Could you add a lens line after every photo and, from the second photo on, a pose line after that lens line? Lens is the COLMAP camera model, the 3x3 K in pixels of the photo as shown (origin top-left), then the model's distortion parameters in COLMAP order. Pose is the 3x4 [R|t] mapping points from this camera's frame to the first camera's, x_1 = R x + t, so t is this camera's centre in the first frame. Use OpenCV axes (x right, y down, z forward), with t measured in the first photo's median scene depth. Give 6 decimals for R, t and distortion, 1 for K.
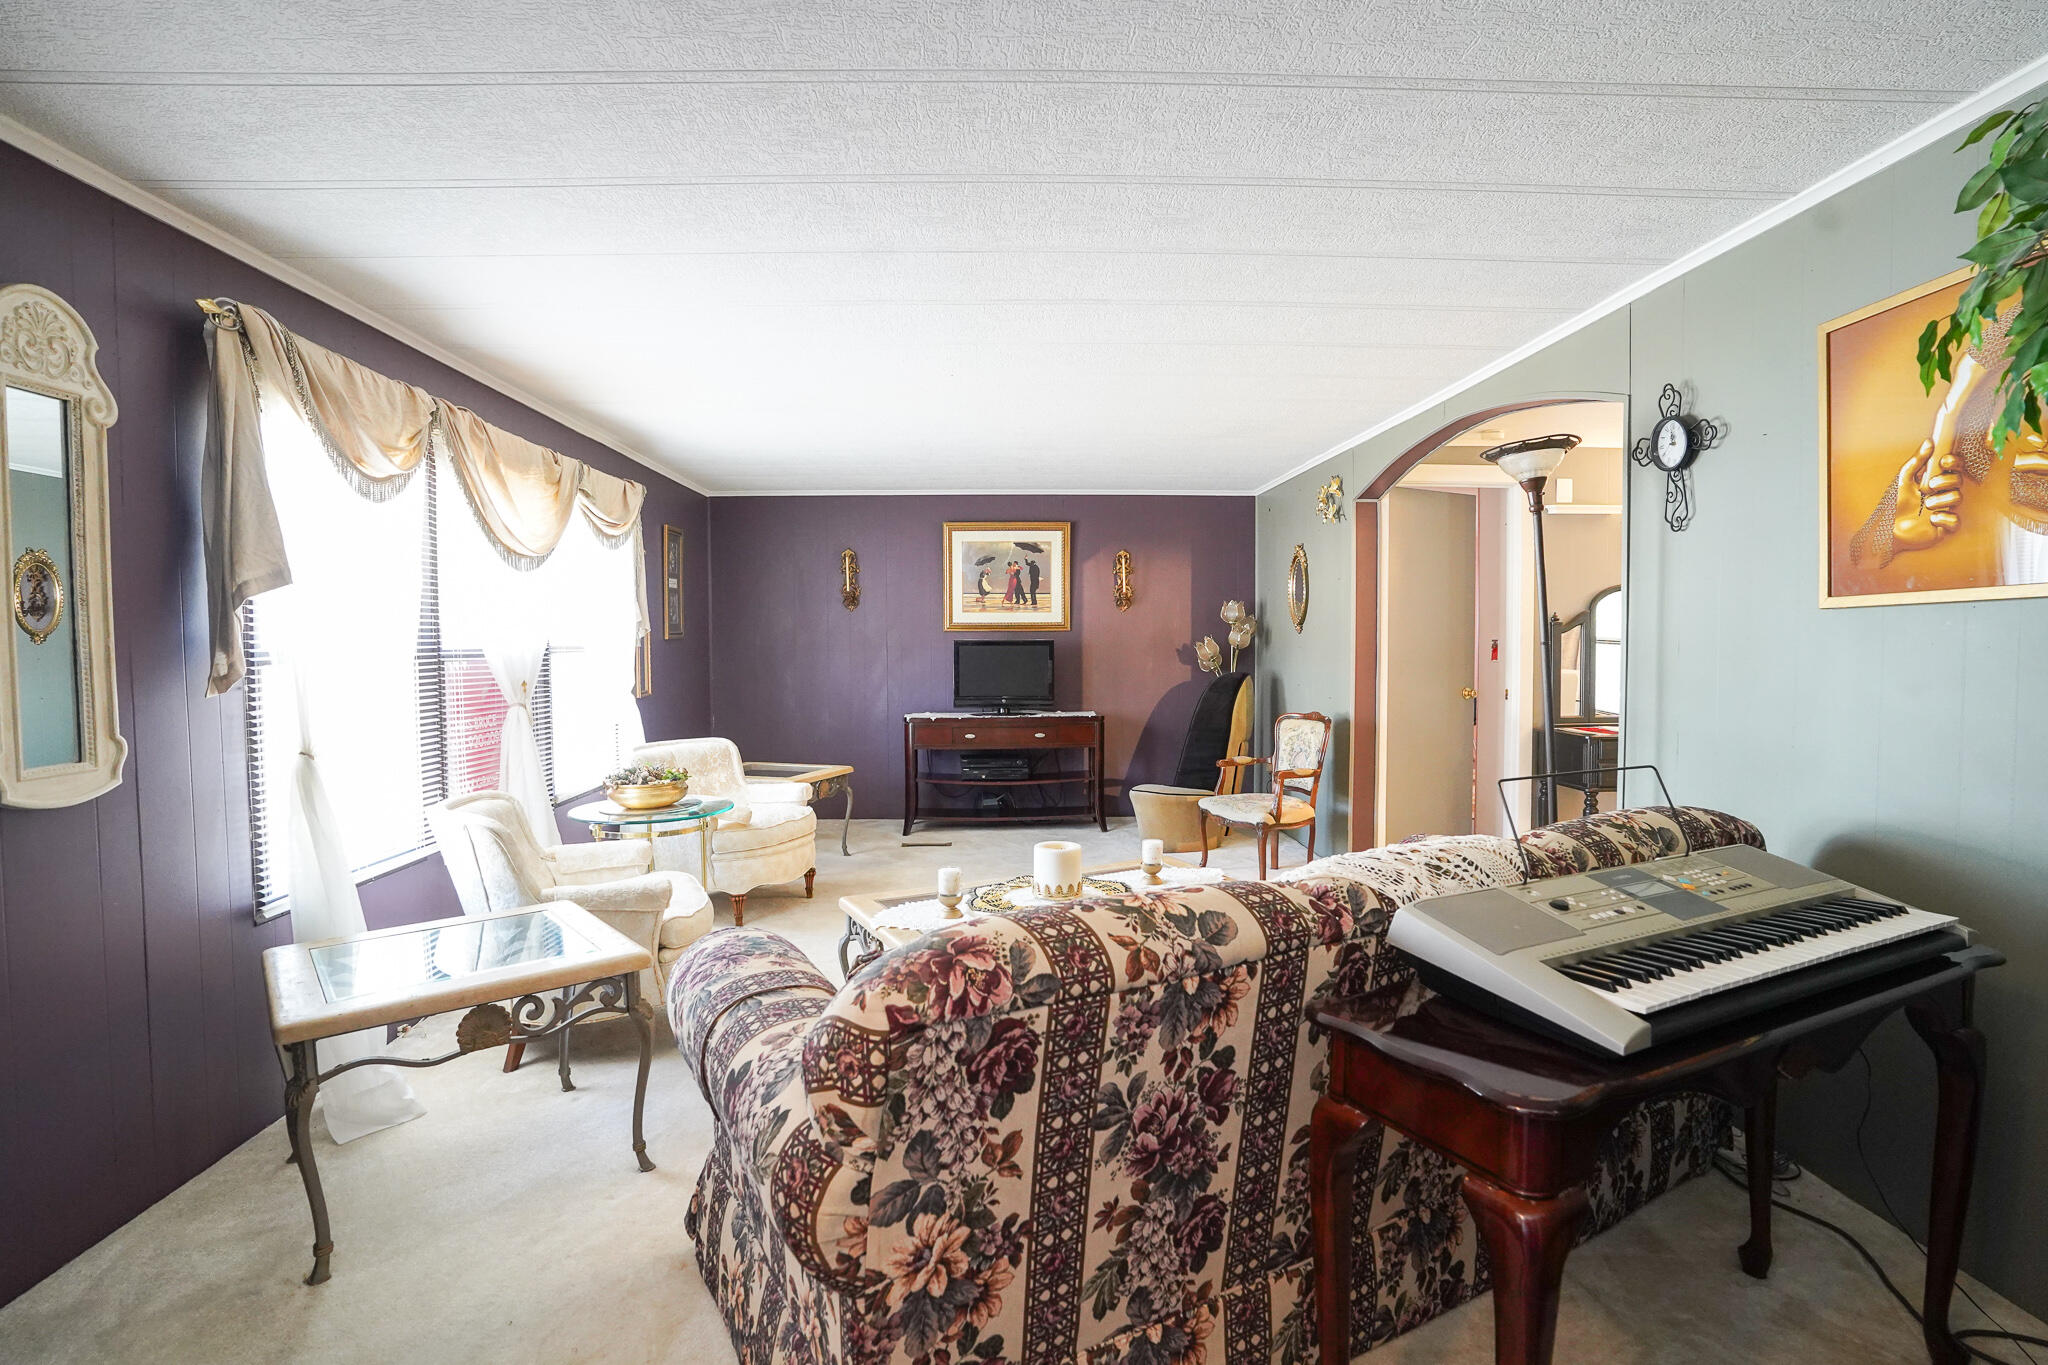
lens RADIAL K [[1006.2, 0, 1016.0], [0, 1006.2, 693.1], [0, 0, 1]] dist [-0.063913, 0.021761]
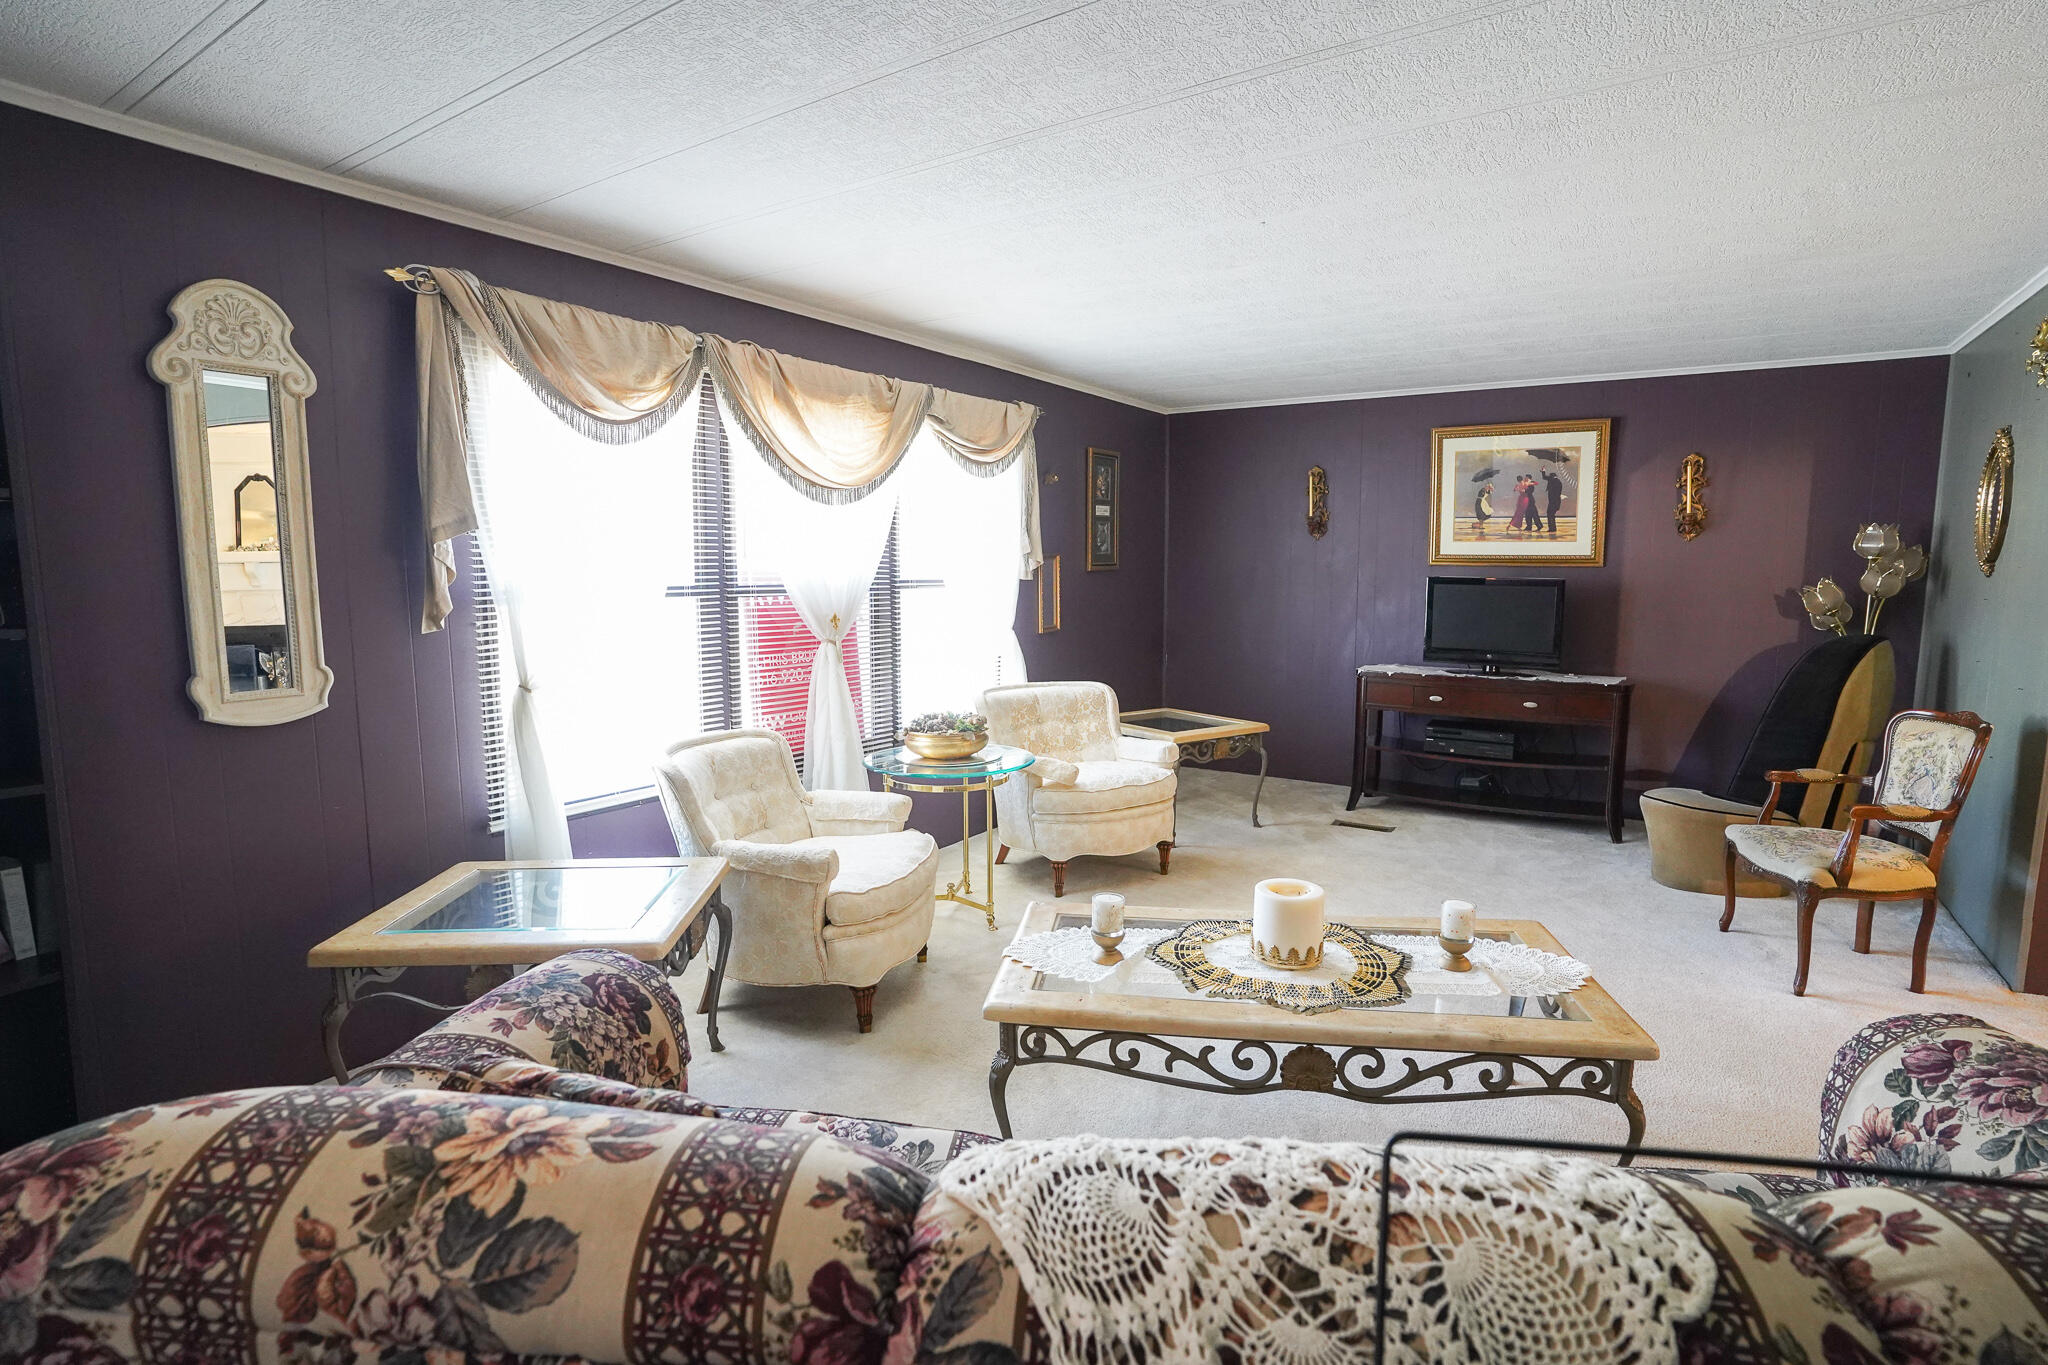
lens RADIAL K [[1006.2, 0, 1034.0], [0, 1006.2, 680.3], [0, 0, 1]] dist [-0.063913, 0.021761]
pose [[0.816696, 0.072822, -0.572455, 0.182323], [-0.036338, 0.996527, 0.074927, -0.023967], [0.575923, -0.040391, 0.816506, 0.220753]]
